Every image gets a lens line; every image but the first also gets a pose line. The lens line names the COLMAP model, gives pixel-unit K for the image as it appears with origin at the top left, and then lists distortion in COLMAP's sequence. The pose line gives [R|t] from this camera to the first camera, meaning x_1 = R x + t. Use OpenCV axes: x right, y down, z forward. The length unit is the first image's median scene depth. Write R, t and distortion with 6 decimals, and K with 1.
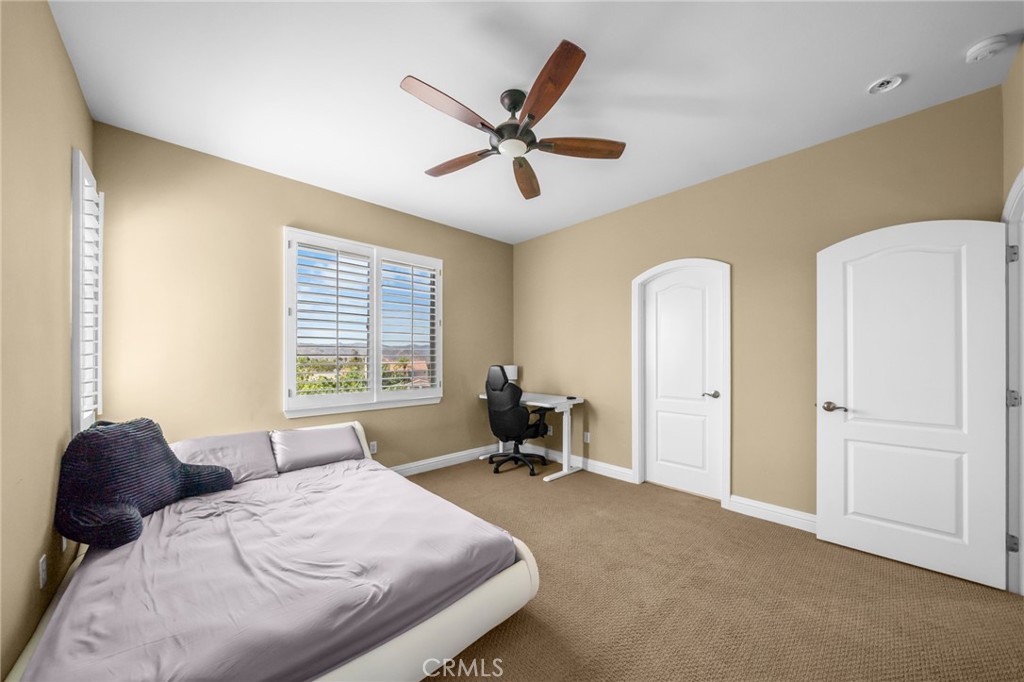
lens RADIAL K [[358.7, 0, 511.4], [0, 358.7, 348.7], [0, 0, 1]] dist [0.003259, 0.000013]
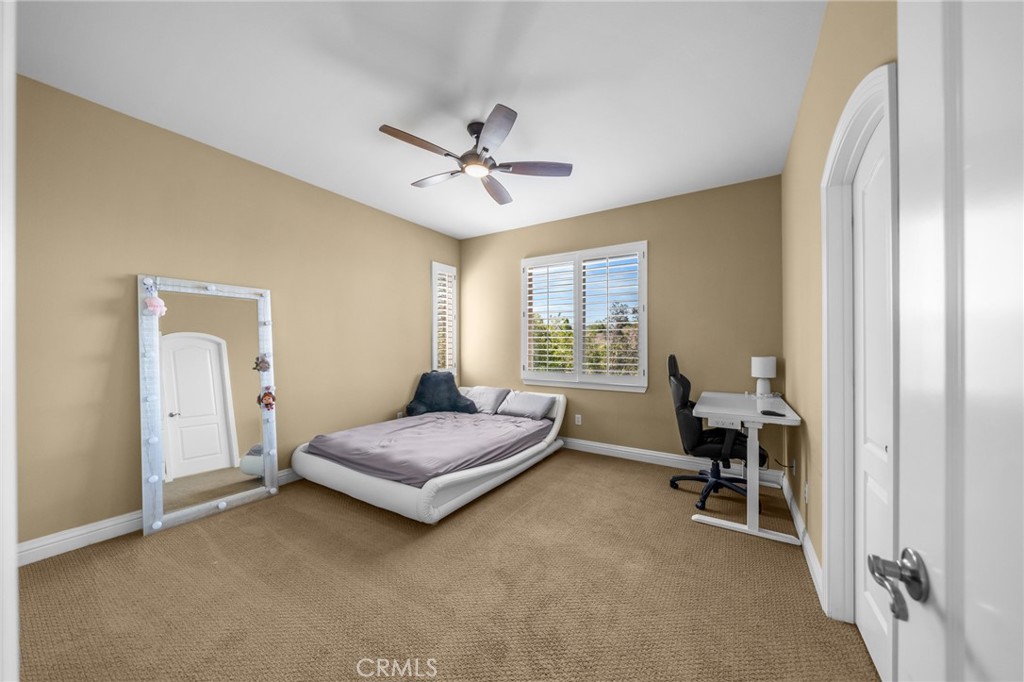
lens RADIAL K [[358.7, 0, 512.1], [0, 358.7, 342.1], [0, 0, 1]] dist [0.003259, 0.000013]
pose [[0.231391, -0.009376, -0.972816, 0.825249], [0.019949, 0.999789, -0.004891, 0.020567], [0.972656, -0.018275, 0.231529, 0.580741]]
